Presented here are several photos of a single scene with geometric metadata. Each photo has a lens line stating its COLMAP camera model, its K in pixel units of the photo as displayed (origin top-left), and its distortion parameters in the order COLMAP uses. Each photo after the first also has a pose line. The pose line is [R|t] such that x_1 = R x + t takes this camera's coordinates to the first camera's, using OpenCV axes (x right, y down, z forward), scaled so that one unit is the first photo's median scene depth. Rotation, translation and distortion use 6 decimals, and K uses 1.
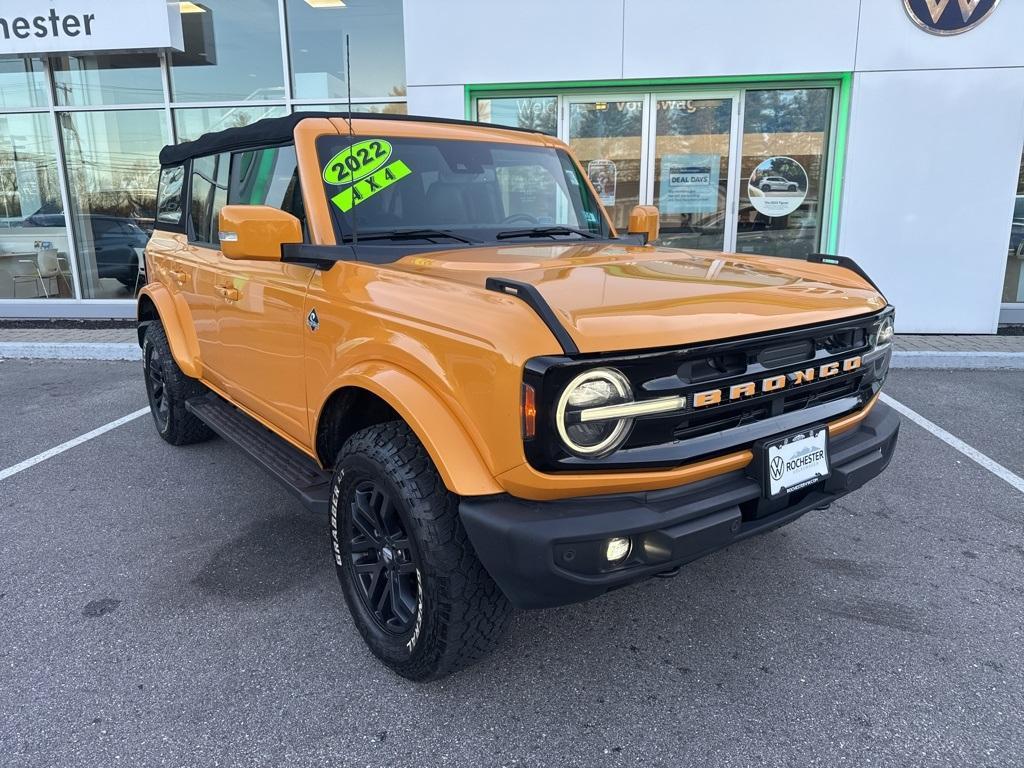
lens RADIAL K [[730.6, 0, 512.0], [0, 730.6, 384.0], [0, 0, 1]] dist [0.013499, -0.008247]
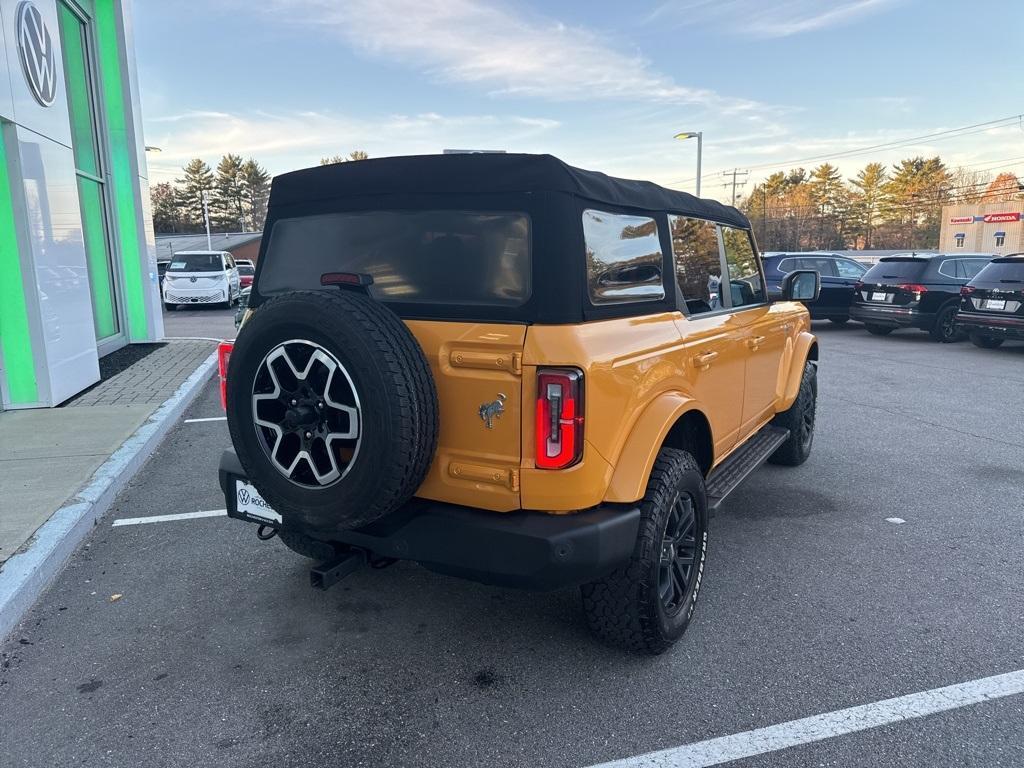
lens RADIAL K [[726.5, 0, 509.3], [0, 726.5, 378.8], [0, 0, 1]] dist [0.047515, -0.051748]
pose [[-0.375778, -0.141372, 0.915863, -1.614916], [0.220513, 0.946268, 0.236541, -0.528507], [-0.900091, 0.290847, -0.324413, 2.128407]]
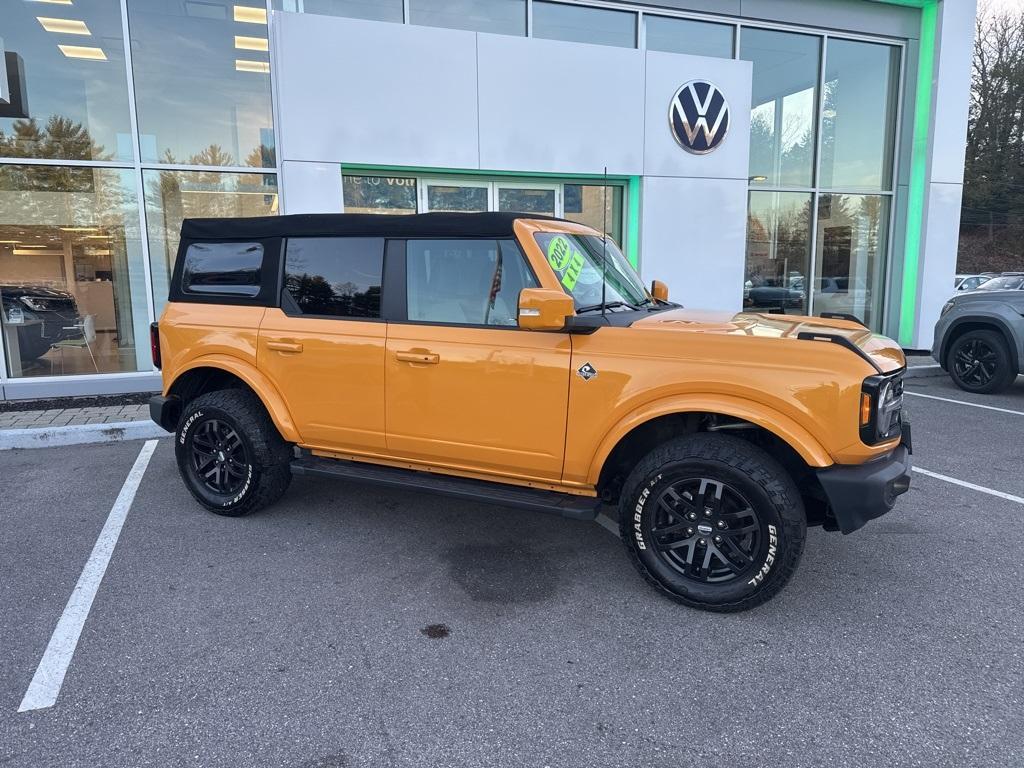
lens RADIAL K [[717.7, 0, 512.0], [0, 717.7, 384.0], [0, 0, 1]] dist [0.094463, -0.134858]
pose [[0.892511, -0.066442, 0.446104, -0.918594], [0.100410, 0.993538, -0.052913, -0.008666], [-0.439706, 0.092018, 0.893416, -0.101456]]
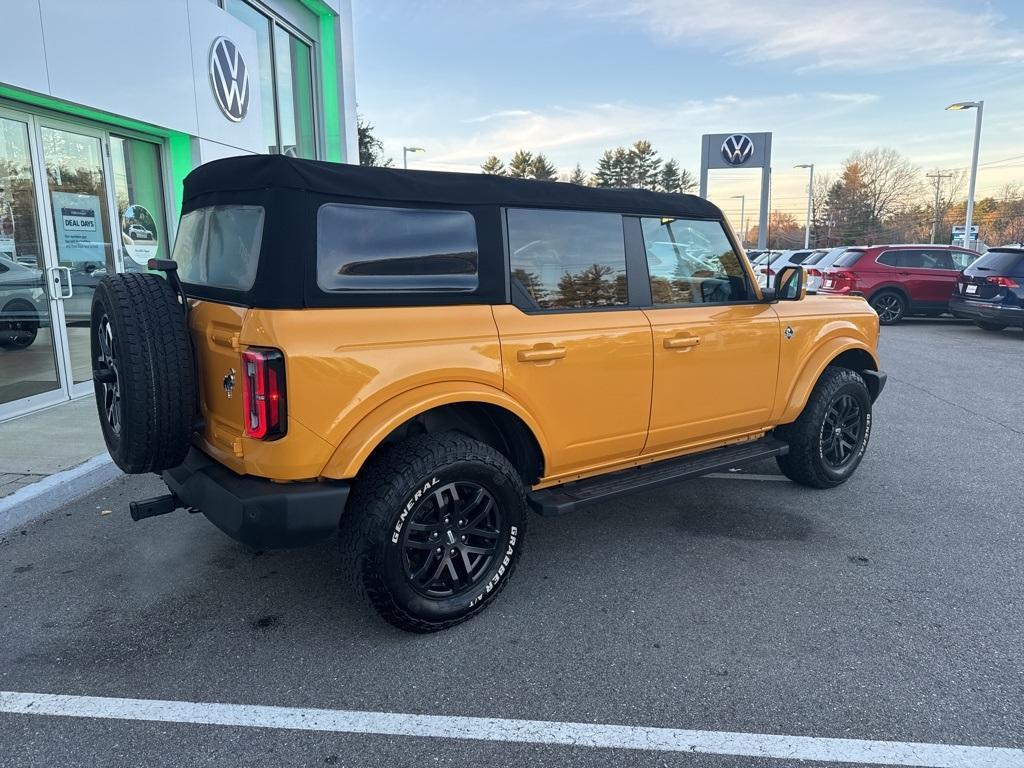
lens RADIAL K [[720.0, 0, 504.3], [0, 720.0, 377.1], [0, 0, 1]] dist [0.088443, -0.106874]
pose [[-0.000935, -0.166864, 0.985979, -1.788867], [0.226766, 0.960259, 0.162727, -0.378719], [-0.973949, 0.223739, 0.036941, 1.485524]]
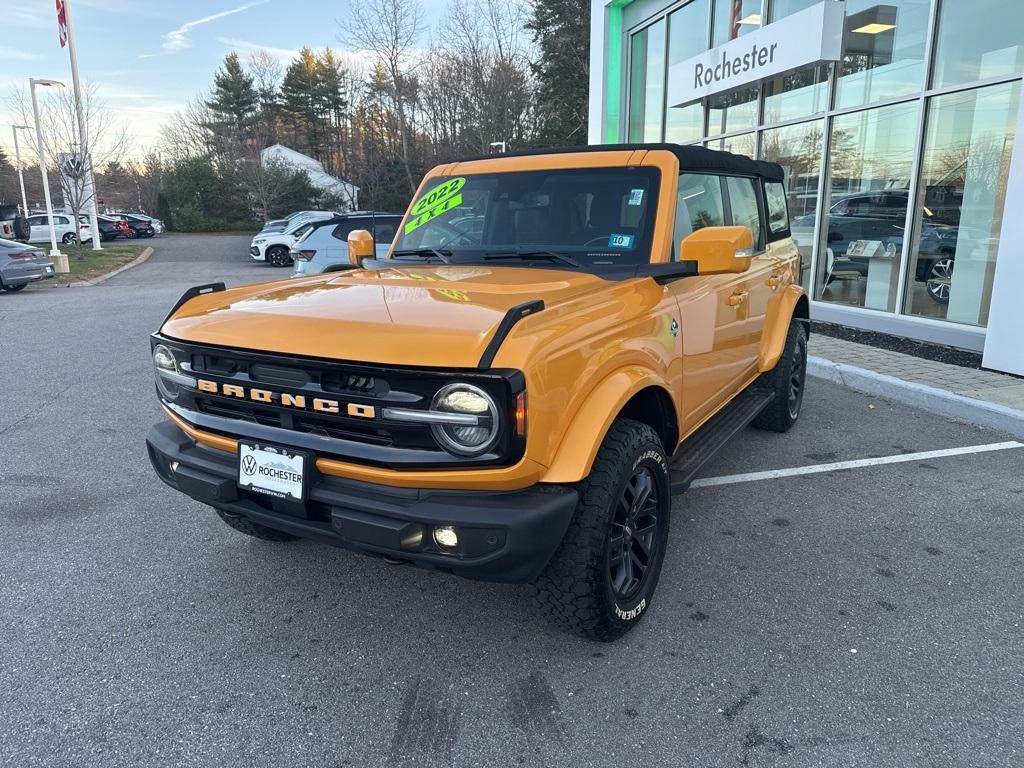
lens RADIAL K [[730.6, 0, 512.0], [0, 730.6, 384.0], [0, 0, 1]] dist [0.013499, -0.008247]
pose [[0.378642, 0.209969, -0.901412, 1.155478], [-0.200826, 0.969363, 0.141440, -0.195793], [0.903493, 0.127472, 0.409209, 0.653512]]
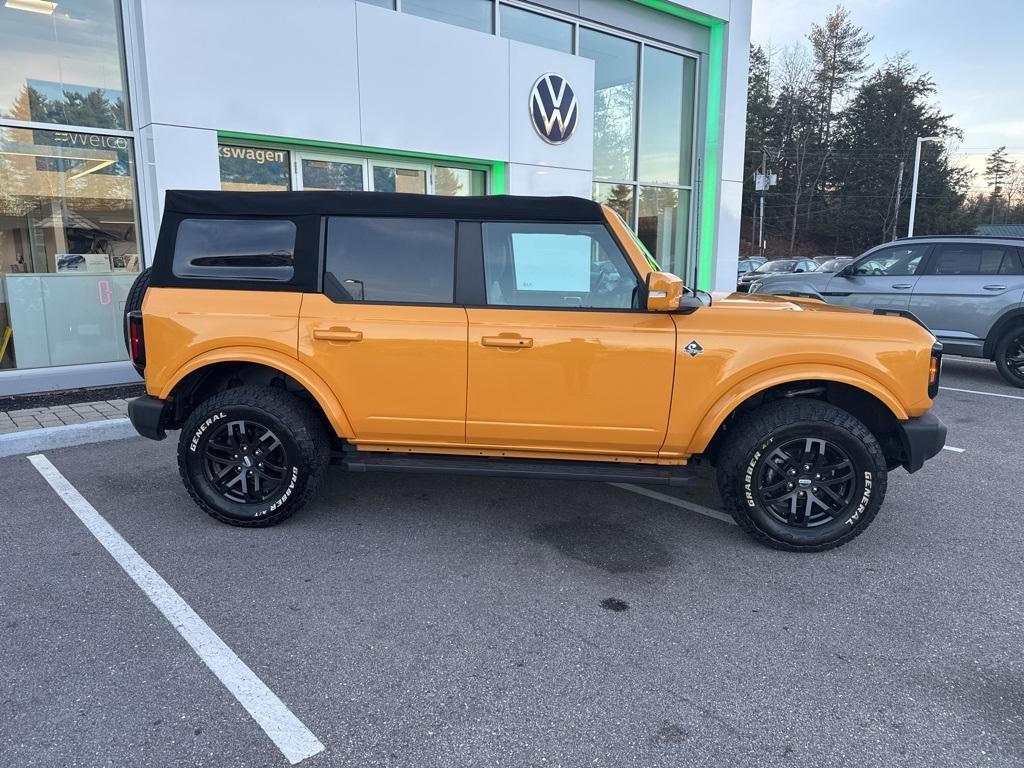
lens RADIAL K [[720.7, 0, 506.2], [0, 720.7, 381.8], [0, 0, 1]] dist [0.053391, -0.063971]
pose [[0.678842, -0.118629, 0.724639, -1.461209], [0.156674, 0.987538, 0.014895, -0.096243], [-0.717375, 0.103421, 0.688968, 0.274200]]
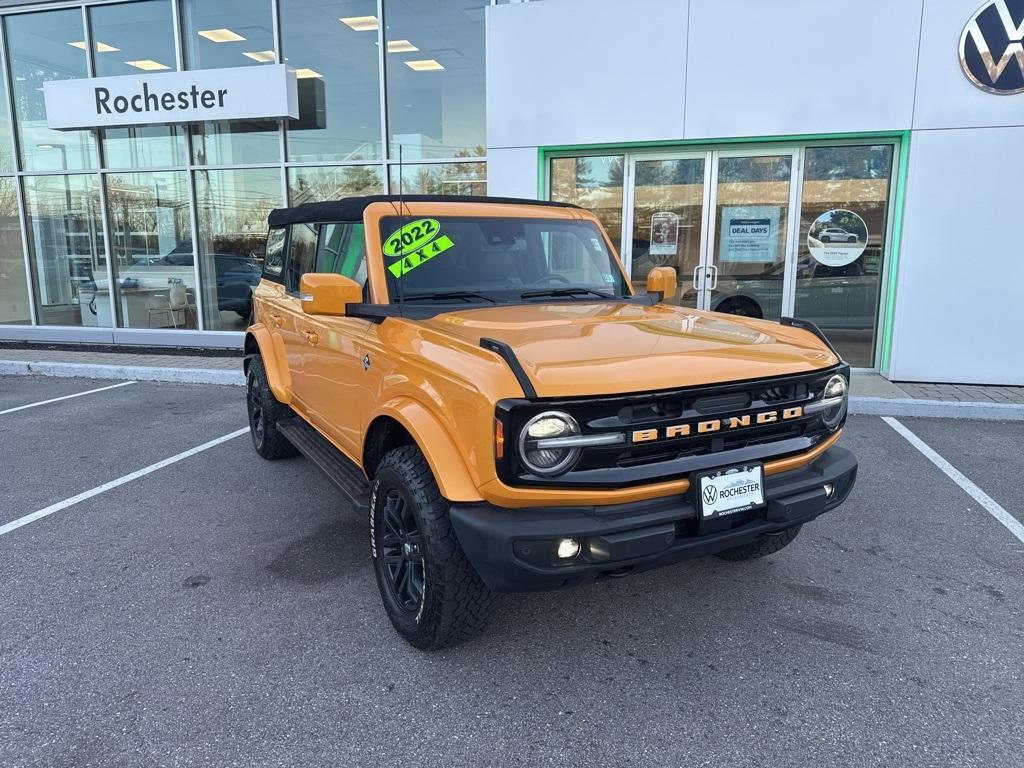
lens RADIAL K [[726.5, 0, 509.3], [0, 726.5, 378.8], [0, 0, 1]] dist [0.047515, -0.051748]
pose [[0.990483, 0.031274, -0.134036, 0.136767], [-0.038240, 0.998031, -0.049717, -0.005052], [0.132218, 0.054369, 0.989728, -0.207028]]
